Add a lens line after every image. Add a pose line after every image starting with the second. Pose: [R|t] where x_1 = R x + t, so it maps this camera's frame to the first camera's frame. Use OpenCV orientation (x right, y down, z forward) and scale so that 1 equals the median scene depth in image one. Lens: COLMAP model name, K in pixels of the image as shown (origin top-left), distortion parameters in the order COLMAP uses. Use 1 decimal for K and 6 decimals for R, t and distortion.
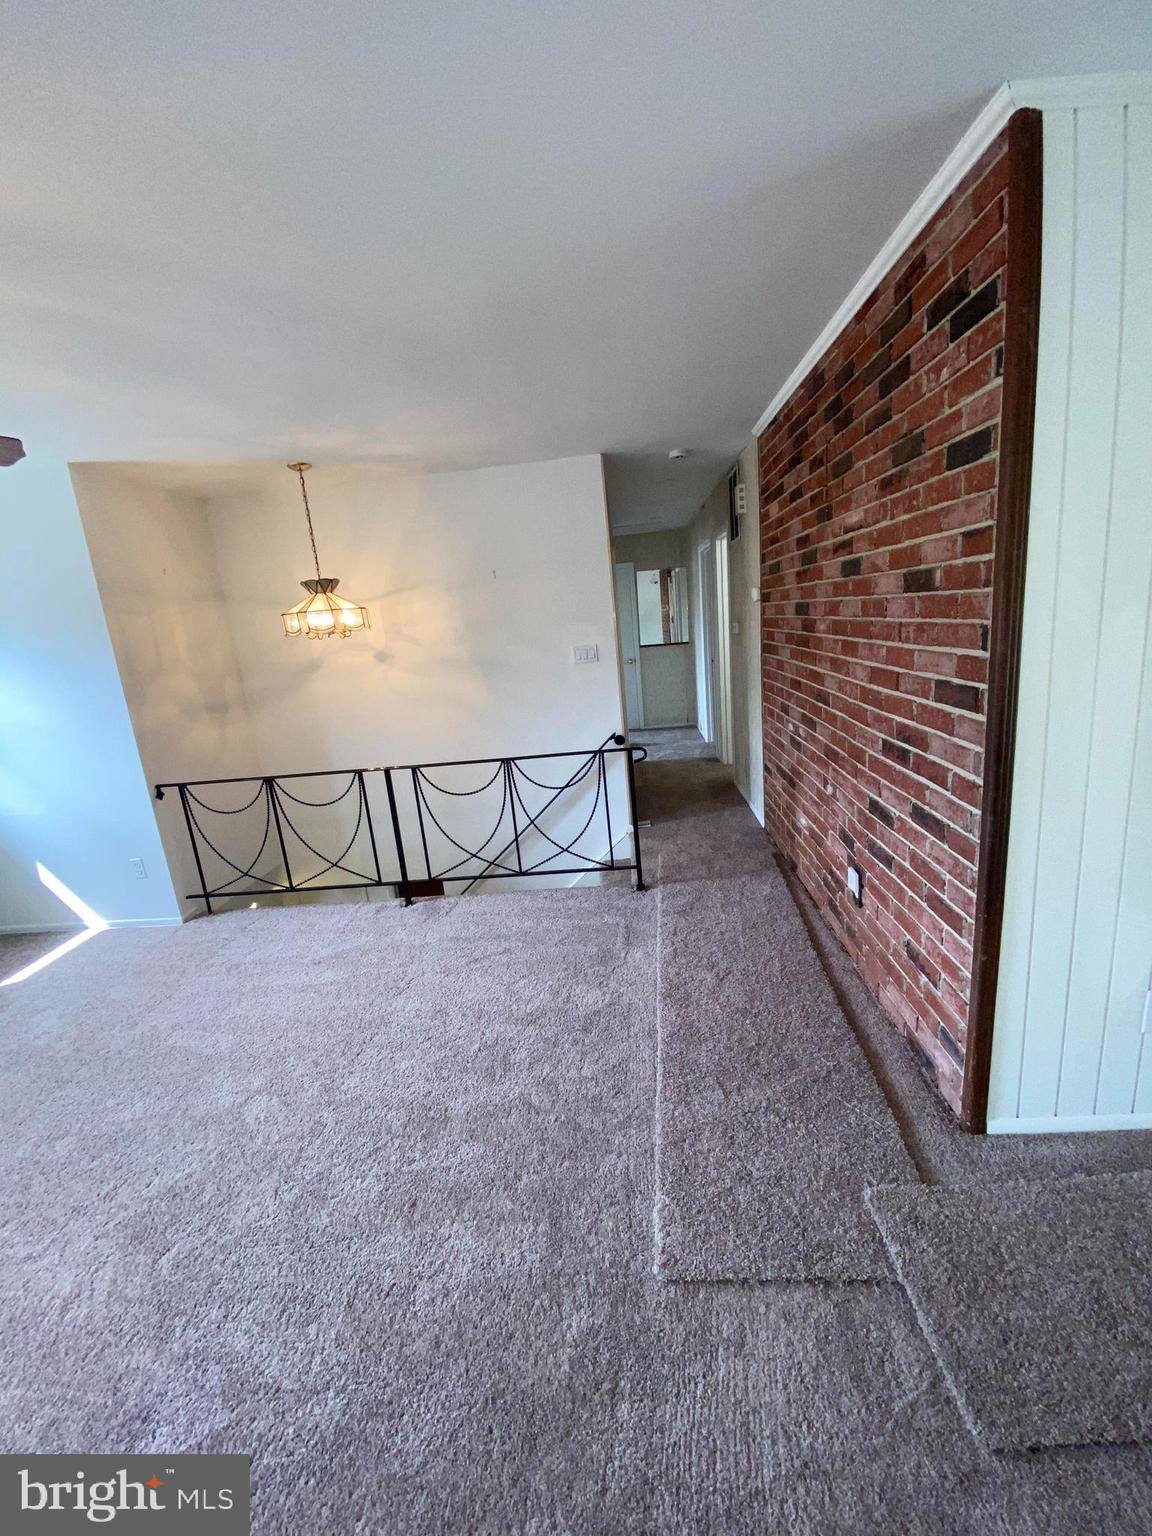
lens RADIAL K [[618.1, 0, 574.6], [0, 618.1, 754.8], [0, 0, 1]] dist [-0.000316, -0.000039]
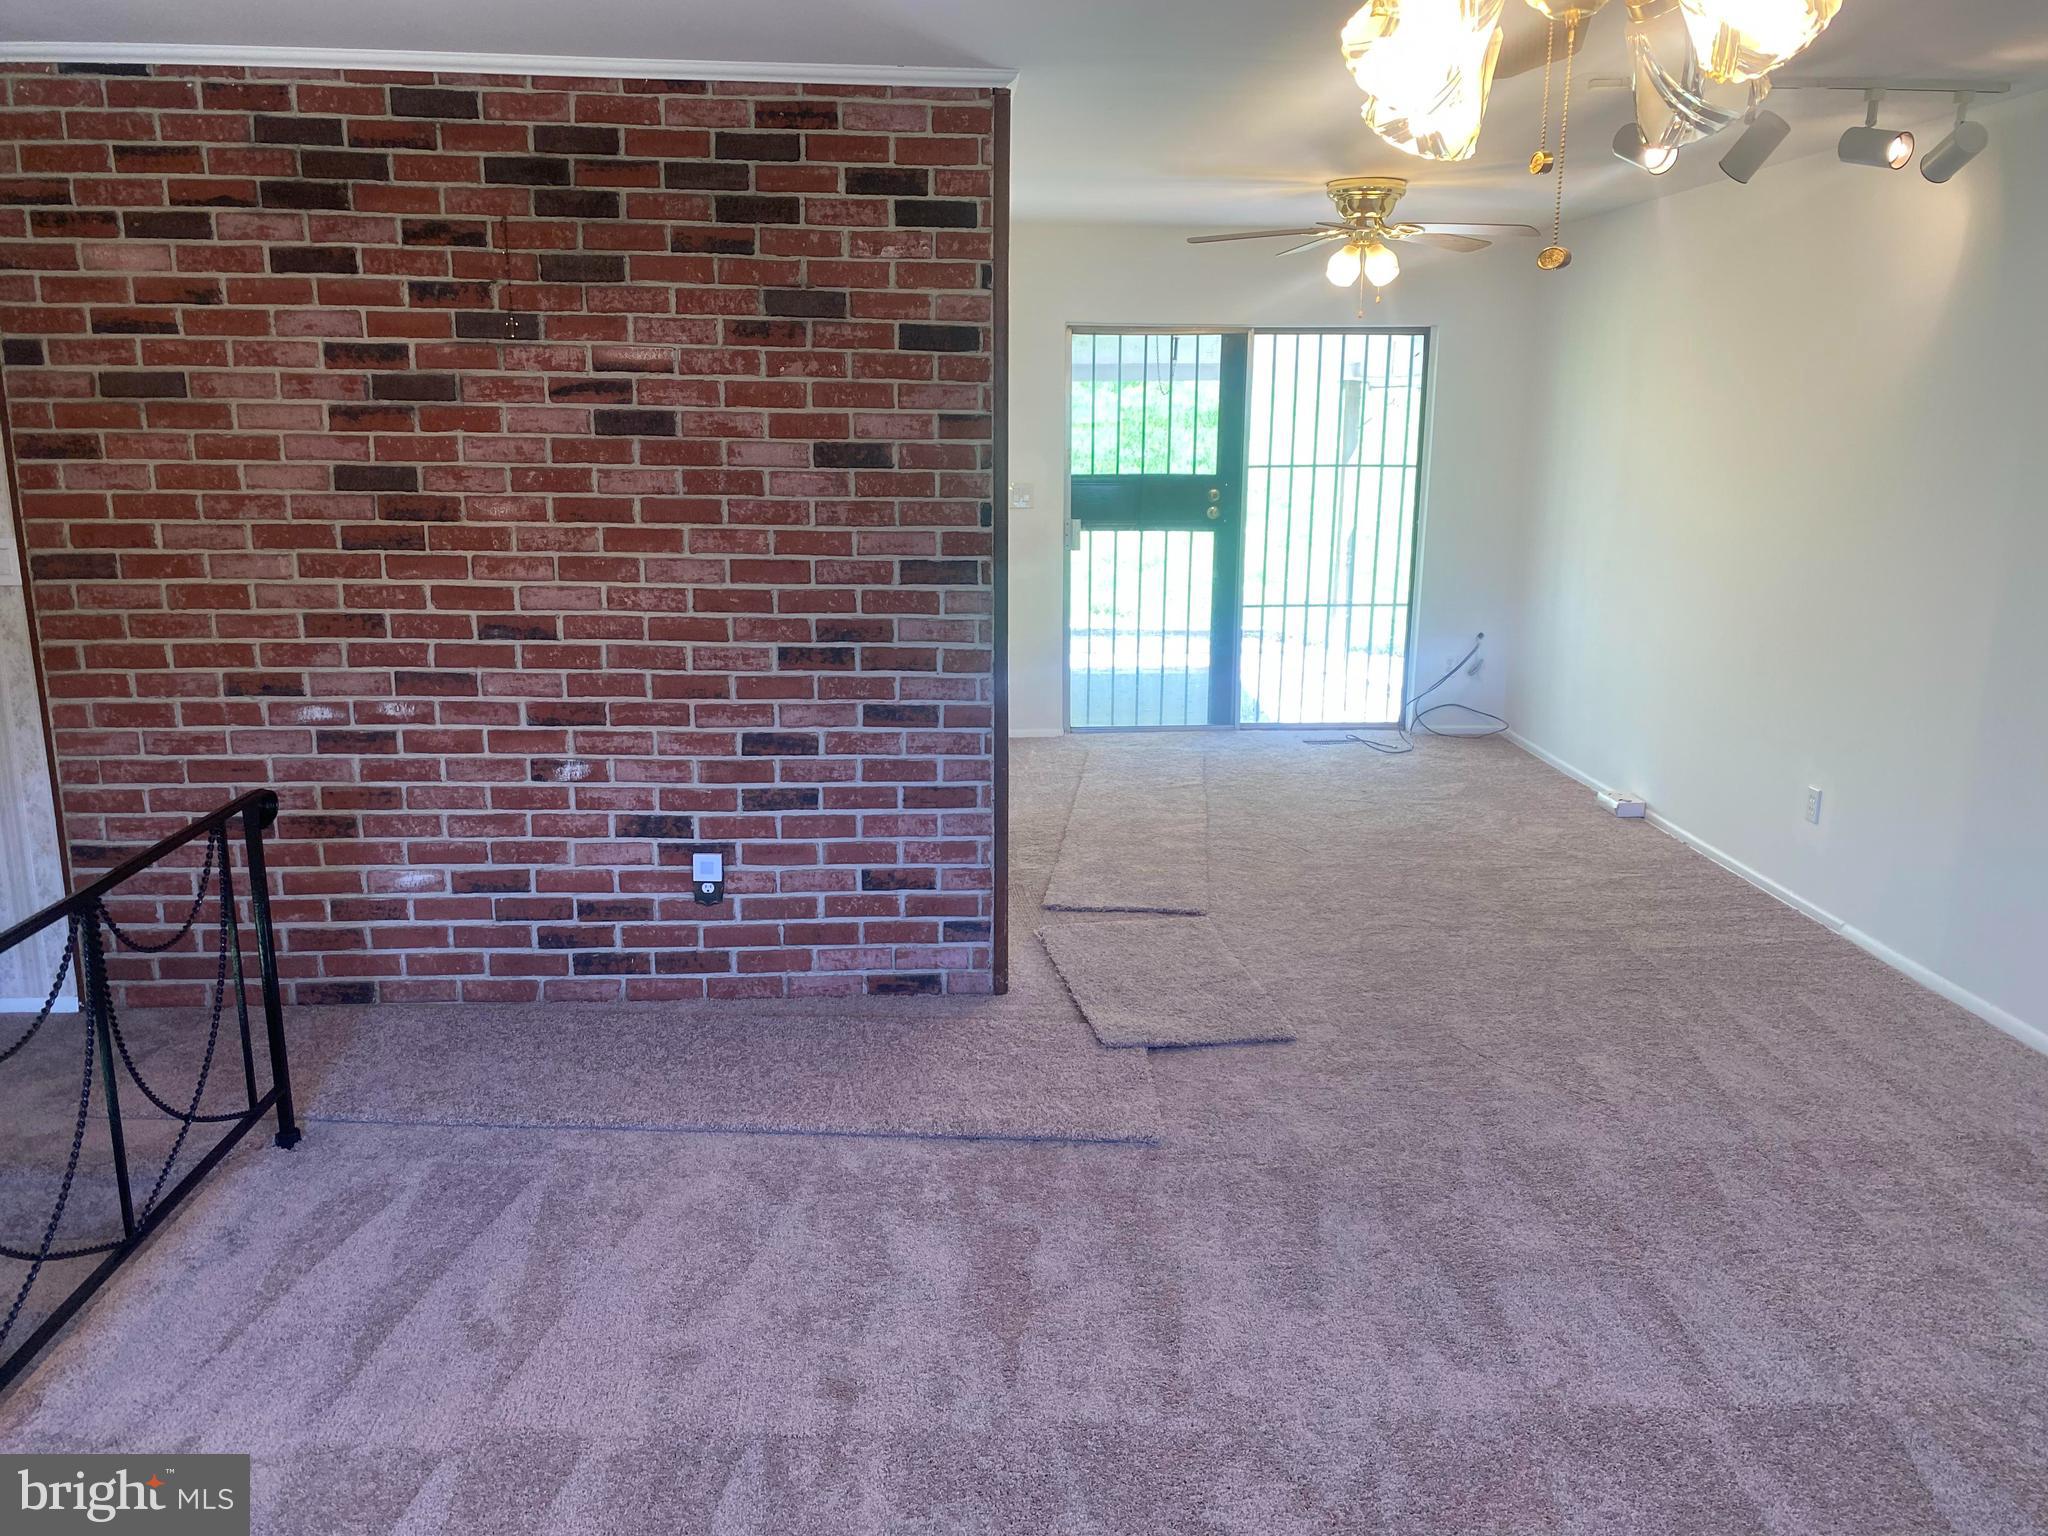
lens RADIAL K [[1565.3, 0, 1024.0], [0, 1565.3, 768.0], [0, 0, 1]] dist [0.076421, -0.073192]
pose [[-0.136541, -0.128862, 0.982217, -1.295755], [0.218863, 0.963079, 0.156776, -0.104716], [-0.966155, 0.236377, -0.103296, 0.792118]]
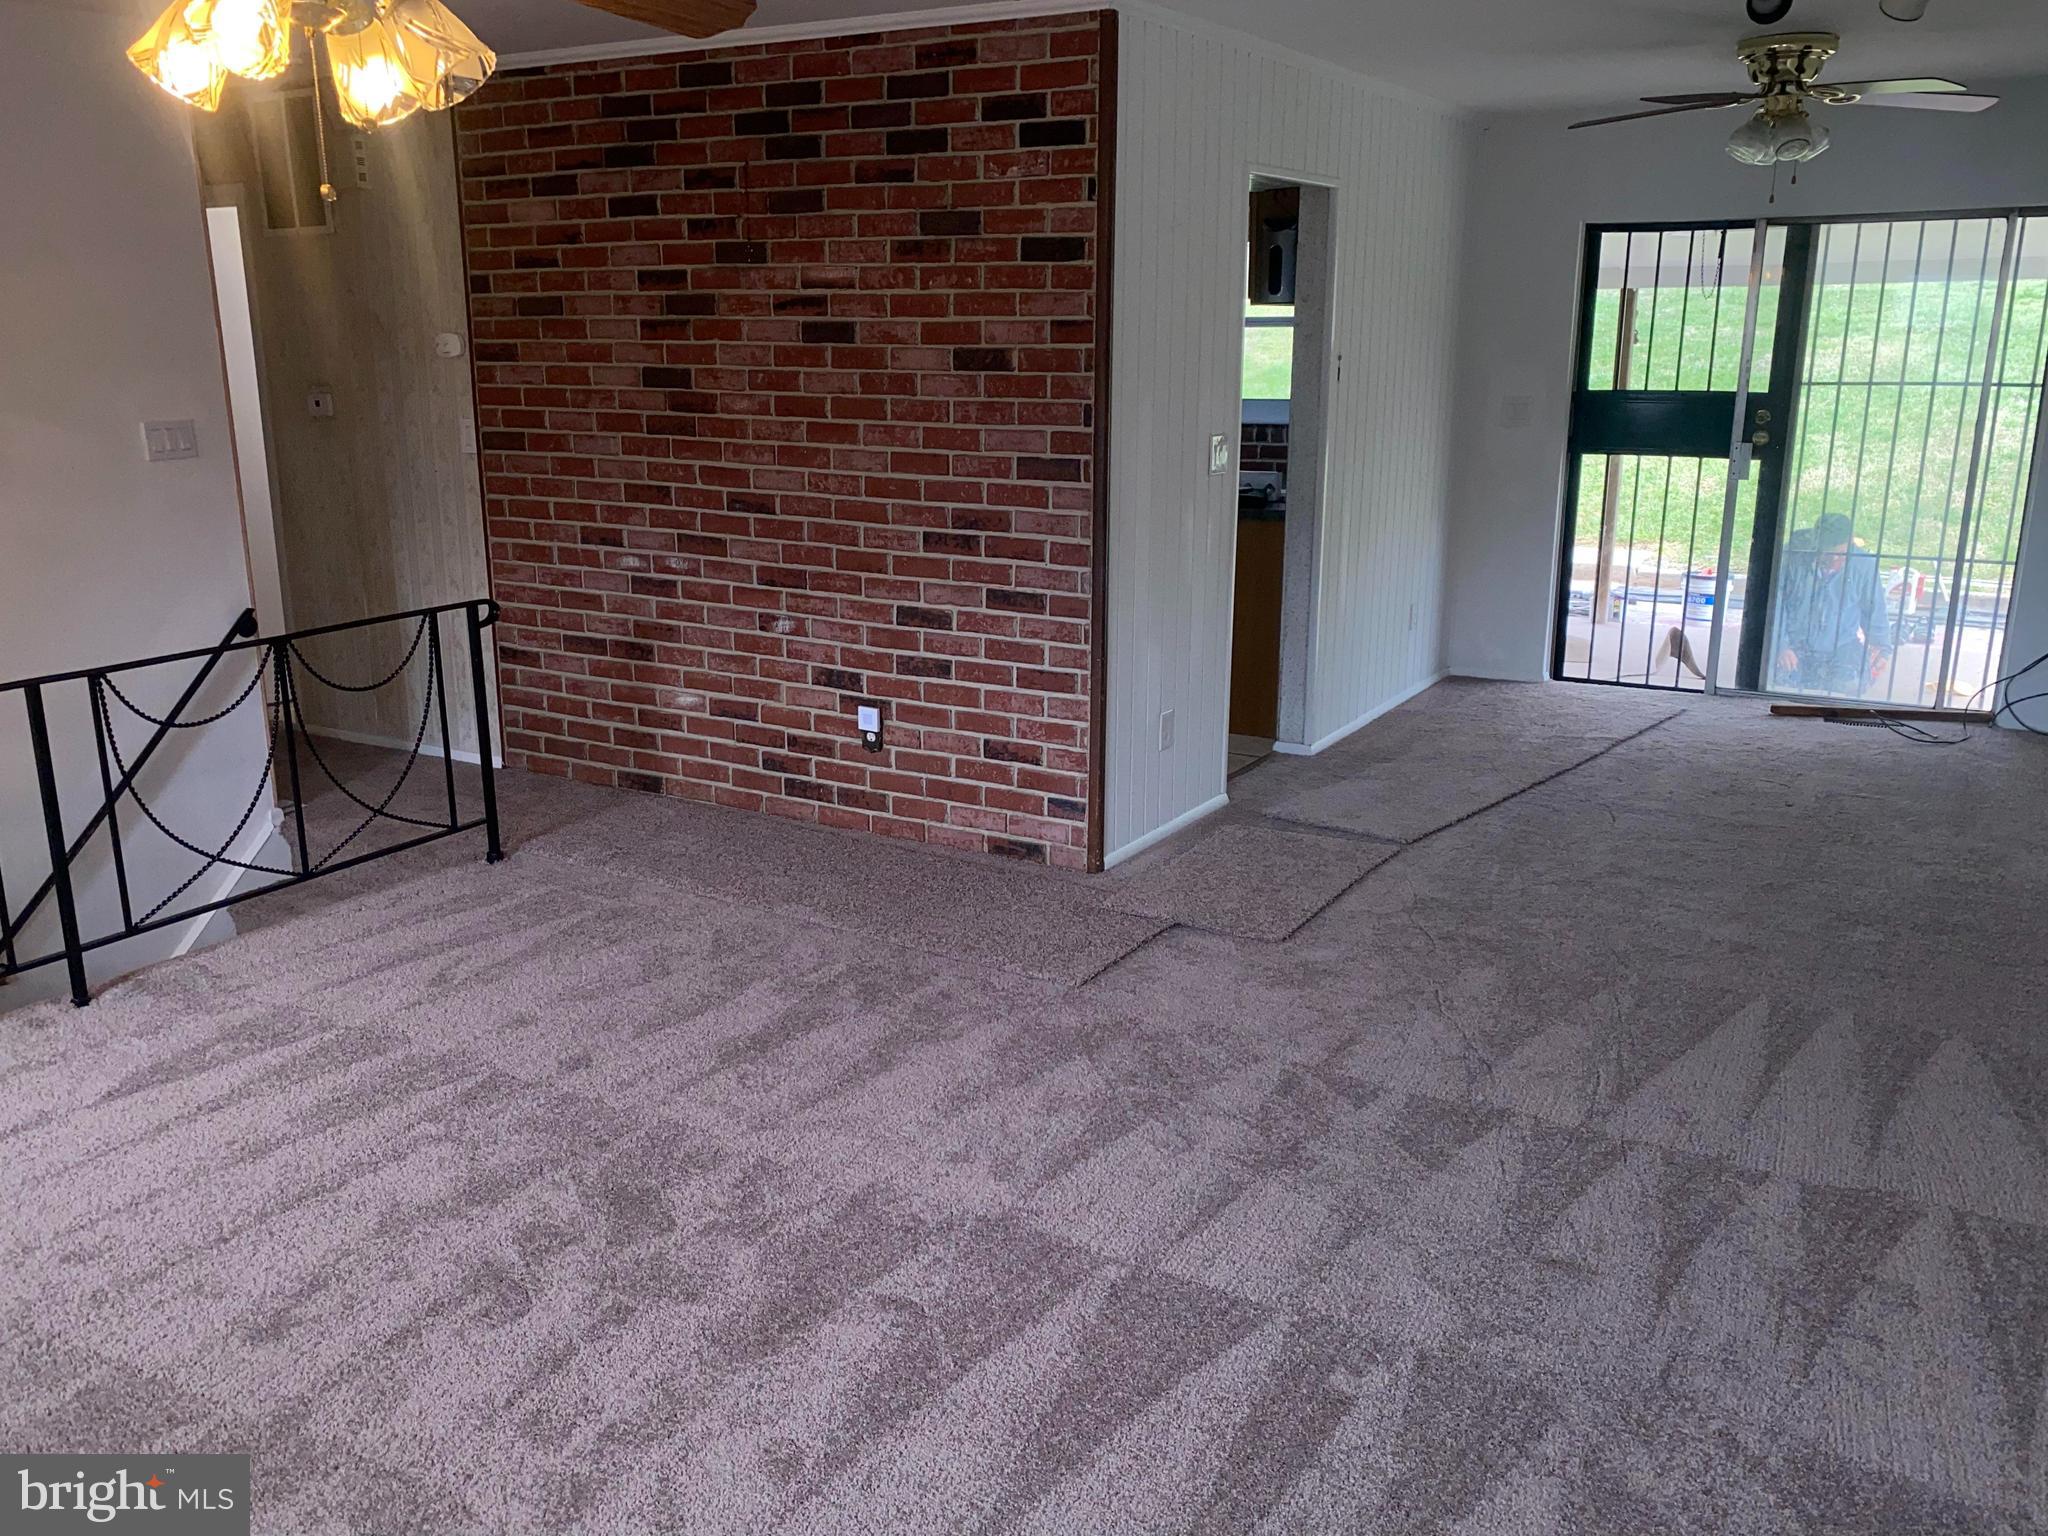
lens RADIAL K [[1711.3, 0, 1012.2], [0, 1711.3, 794.1], [0, 0, 1]] dist [0.129970, -0.287645]
pose [[0.447176, -0.142642, 0.882999, -1.440796], [0.152017, 0.984960, 0.082127, 0.138579], [-0.881433, 0.097506, 0.462134, -0.197456]]
